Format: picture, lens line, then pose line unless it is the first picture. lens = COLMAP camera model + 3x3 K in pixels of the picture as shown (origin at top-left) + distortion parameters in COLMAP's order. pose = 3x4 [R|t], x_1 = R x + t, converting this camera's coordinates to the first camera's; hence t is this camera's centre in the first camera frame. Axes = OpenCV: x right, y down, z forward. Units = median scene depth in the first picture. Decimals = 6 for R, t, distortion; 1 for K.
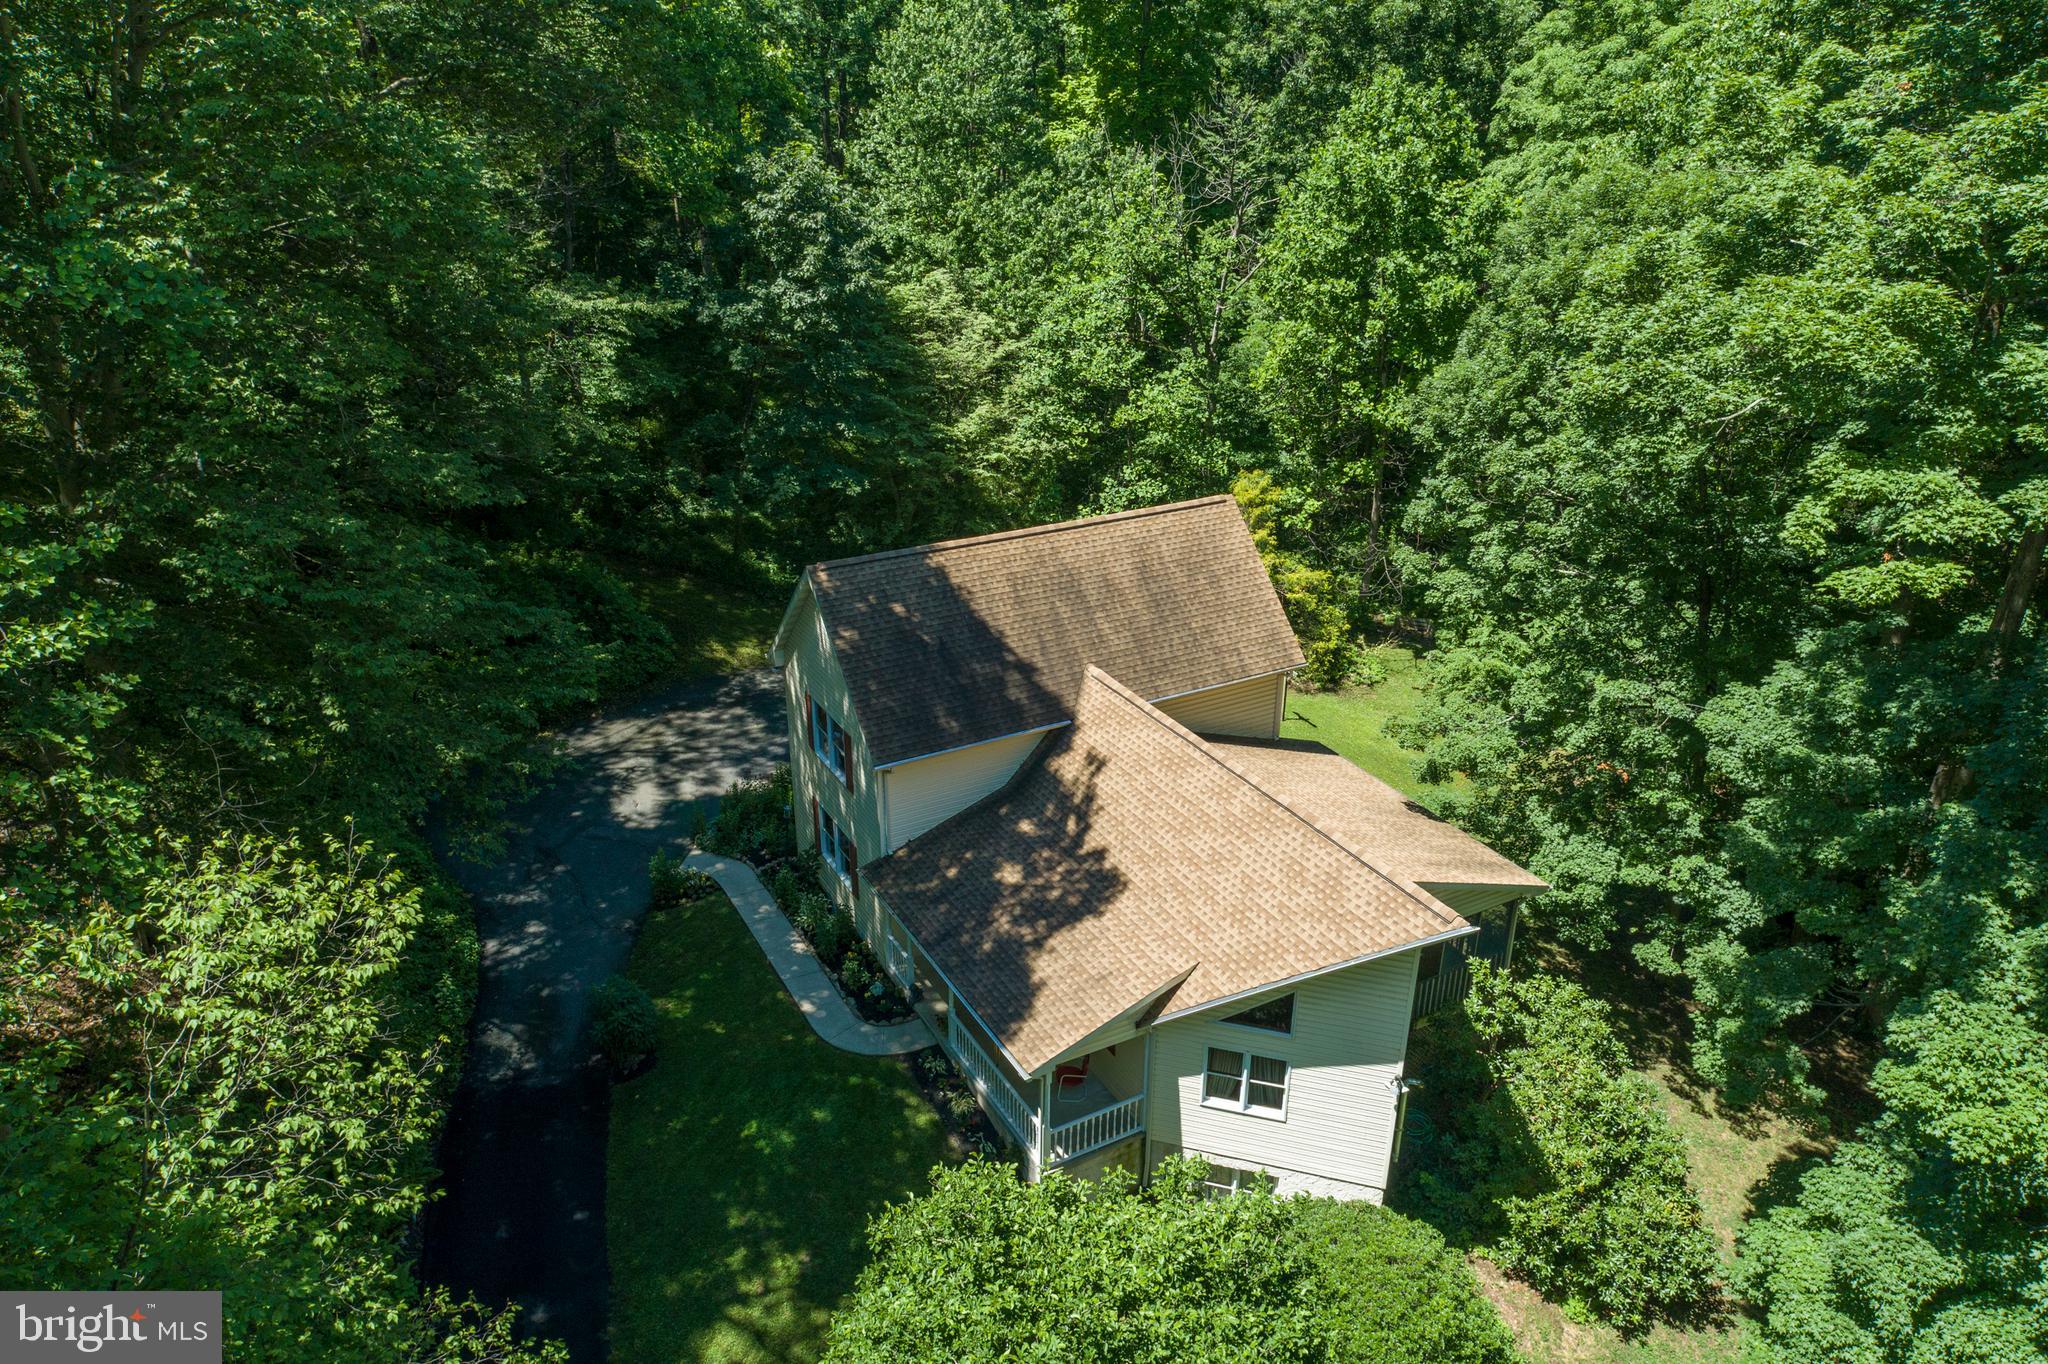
lens RADIAL K [[1393.0, 0, 1024.0], [0, 1393.0, 682.0], [0, 0, 1]] dist [-0.001349, 0.005347]
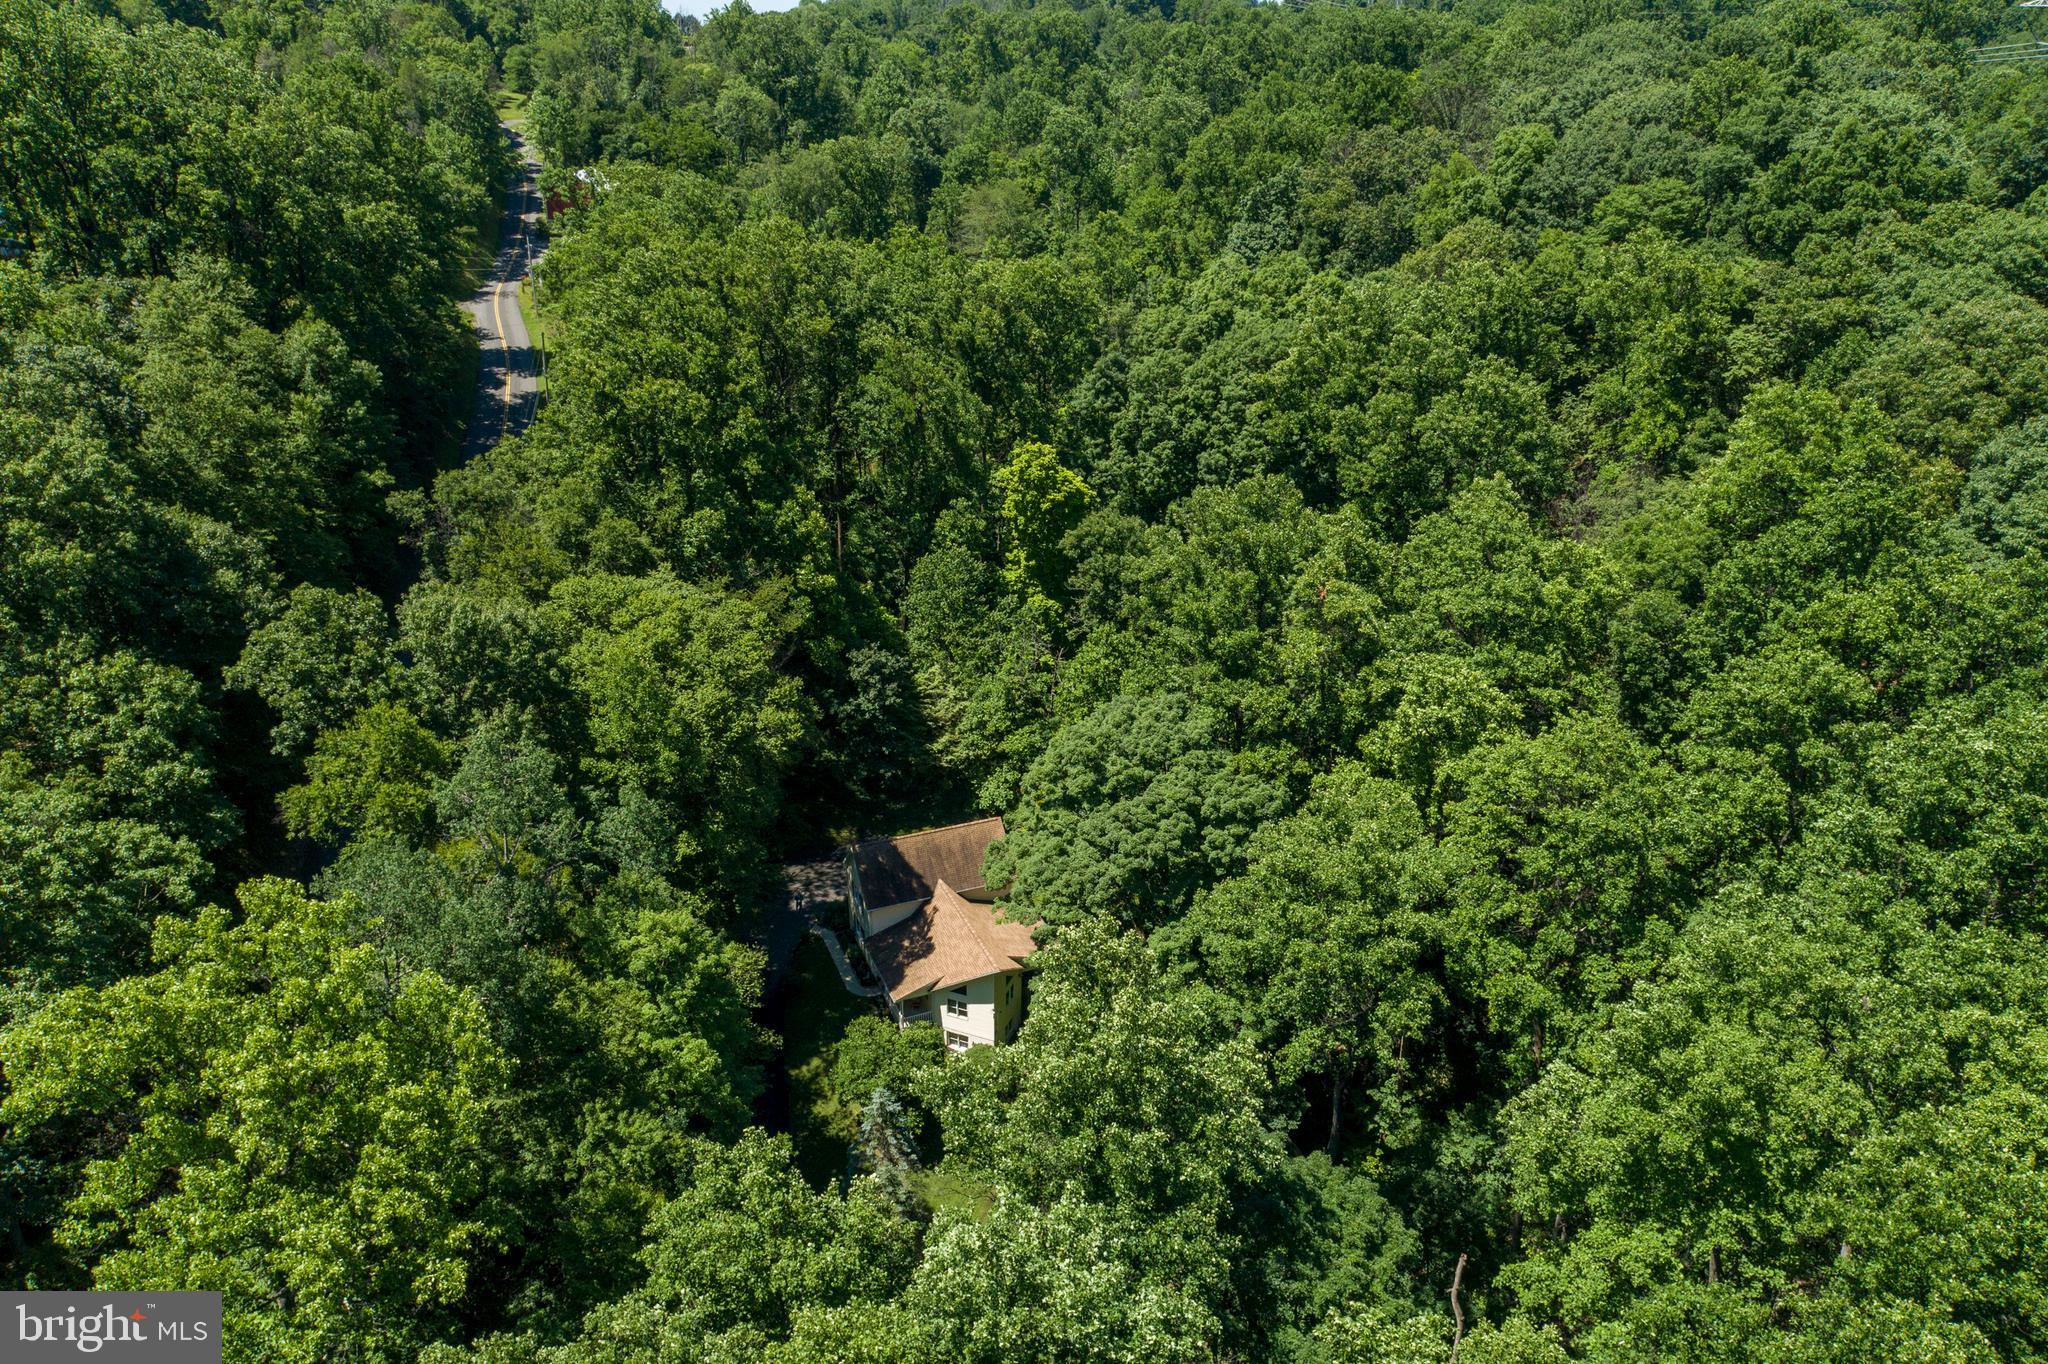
lens RADIAL K [[1393.0, 0, 1024.0], [0, 1393.0, 682.0], [0, 0, 1]] dist [-0.001349, 0.005347]
pose [[0.993284, 0.049250, -0.104696, 0.550148], [-0.049377, 0.998779, 0.001385, -0.475695], [0.104637, 0.003794, 0.994503, -2.140641]]
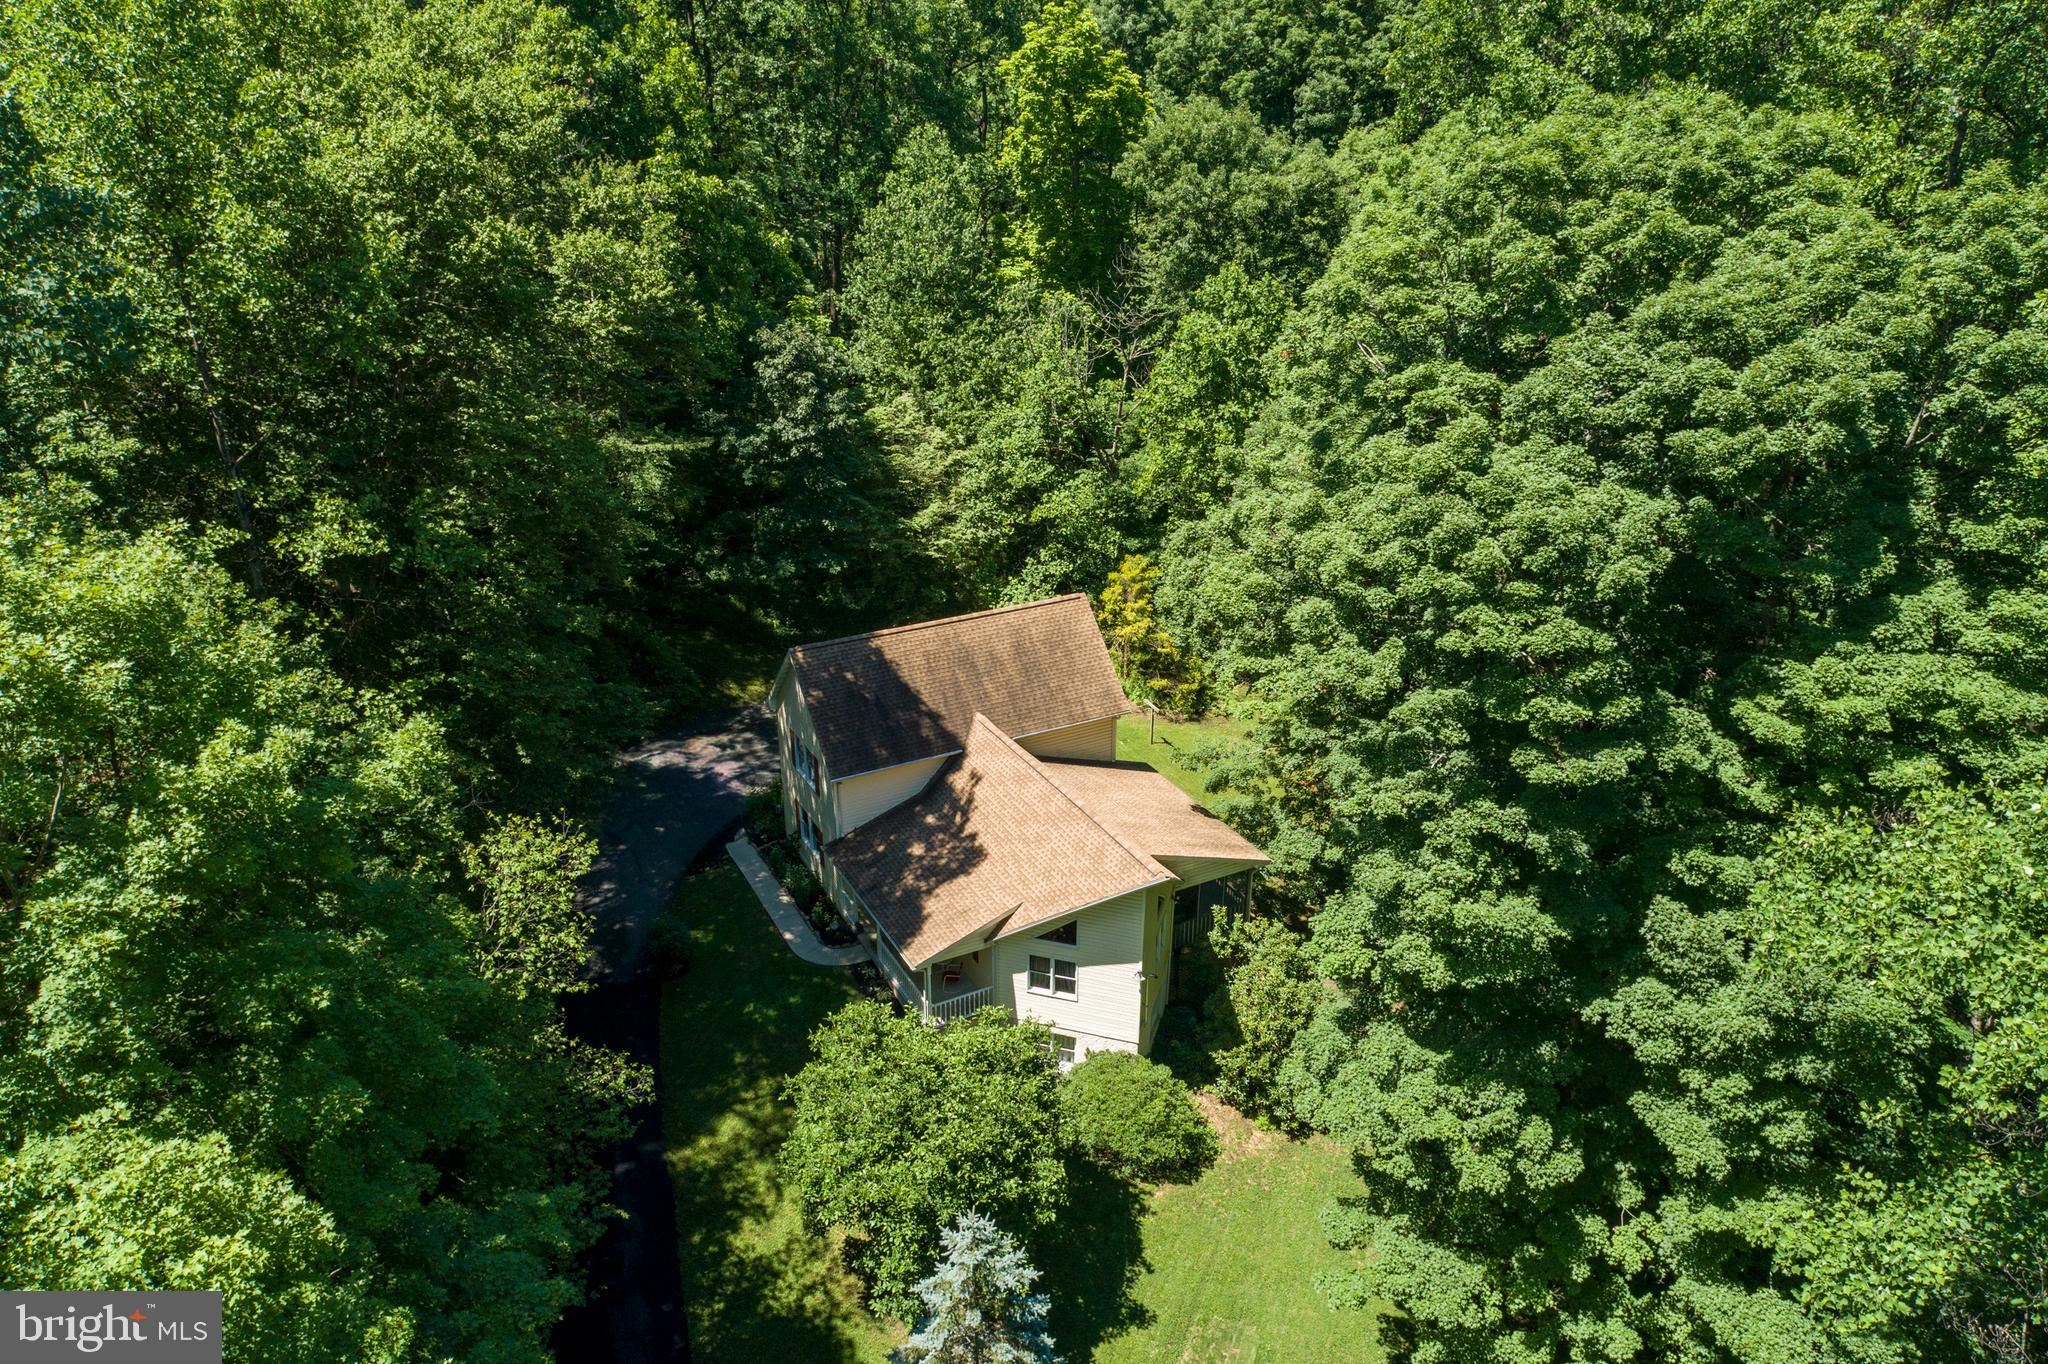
lens RADIAL K [[1394.7, 0, 1025.2], [0, 1394.7, 679.3], [0, 0, 1]] dist [-0.000184, 0.003894]
pose [[0.999882, 0.005631, -0.014305, 0.121543], [-0.005657, 0.999982, -0.001780, -0.046412], [0.014295, 0.001861, 0.999896, -0.515084]]
